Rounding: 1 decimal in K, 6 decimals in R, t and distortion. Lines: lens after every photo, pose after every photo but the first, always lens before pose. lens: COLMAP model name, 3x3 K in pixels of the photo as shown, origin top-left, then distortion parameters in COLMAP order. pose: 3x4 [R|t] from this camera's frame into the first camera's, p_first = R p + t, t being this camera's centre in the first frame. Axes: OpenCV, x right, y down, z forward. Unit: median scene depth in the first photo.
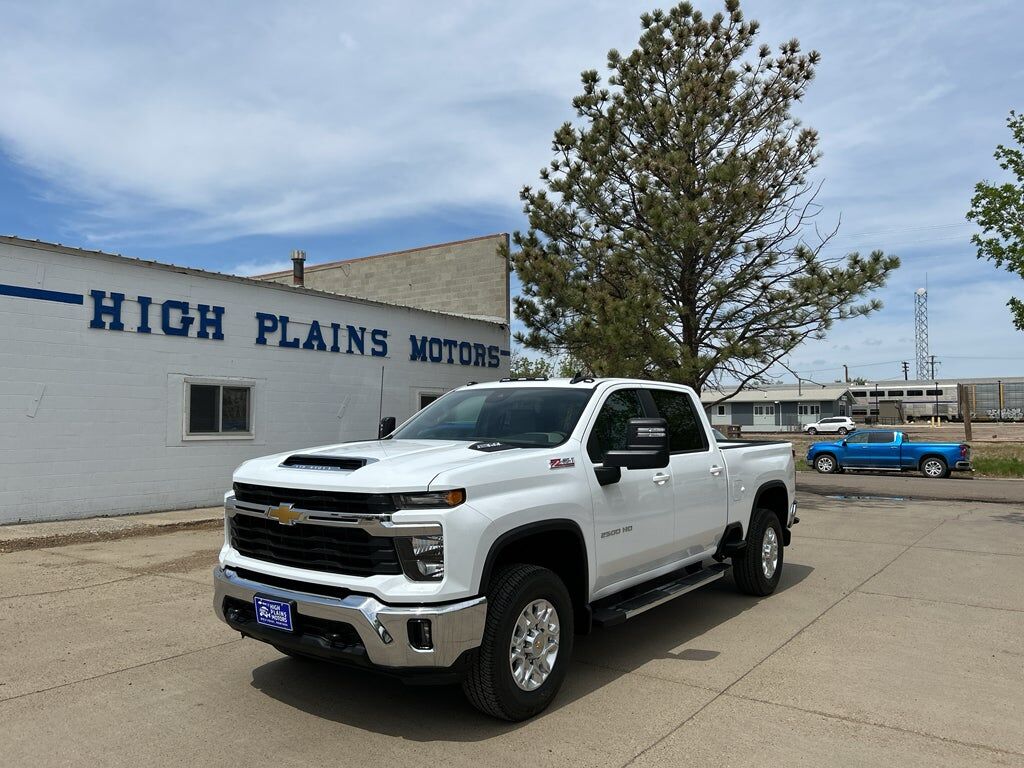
lens RADIAL K [[830.5, 0, 524.2], [0, 830.5, 385.6], [0, 0, 1]] dist [0.052008, -0.126645]
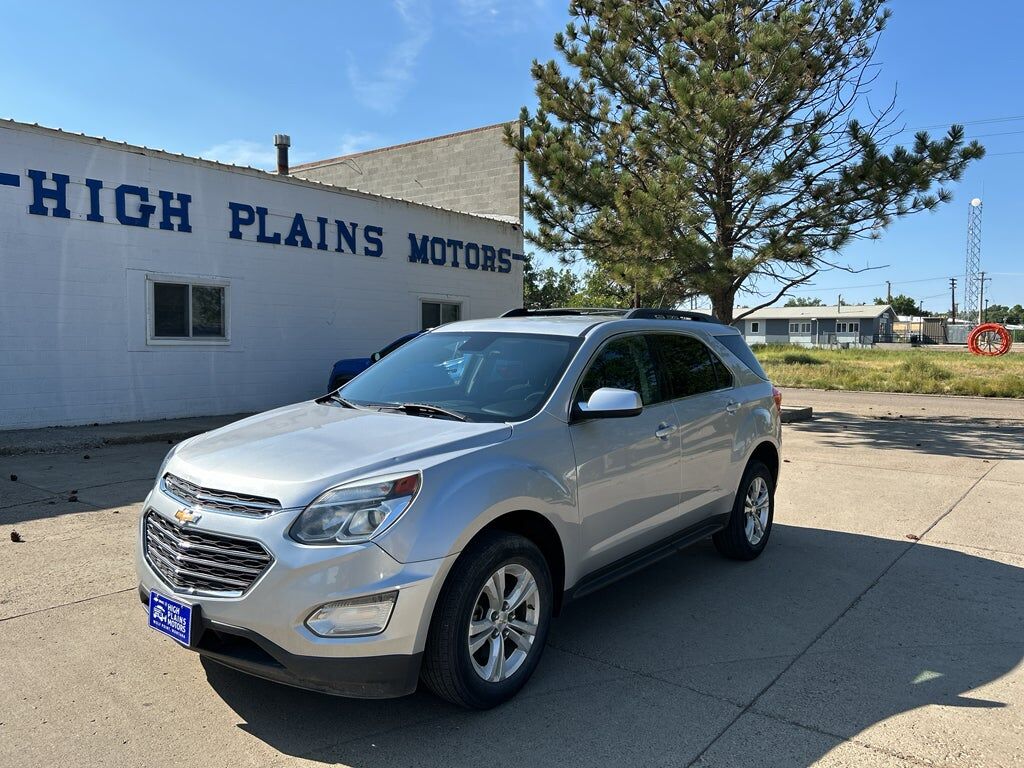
lens RADIAL K [[830.2, 0, 512.0], [0, 830.2, 384.0], [0, 0, 1]] dist [0.009365, -0.006722]
pose [[0.998642, 0.015234, -0.049830, 0.023449], [-0.010268, 0.995092, 0.098420, 0.013229], [0.051085, -0.097775, 0.993897, 0.105771]]
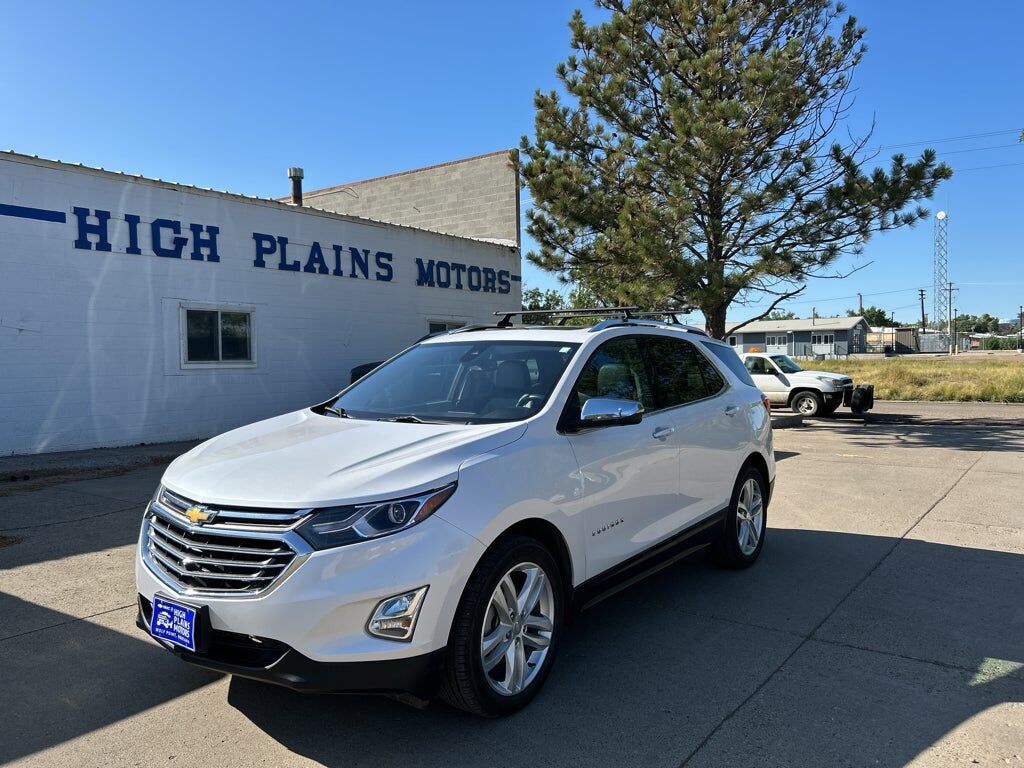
lens RADIAL K [[830.0, 0, 508.3], [0, 830.0, 392.9], [0, 0, 1]] dist [0.011231, -0.008376]
pose [[0.999619, -0.011413, -0.025150, -0.011901], [0.013497, 0.996346, 0.084330, 0.015014], [0.024096, -0.084637, 0.996120, 0.055527]]
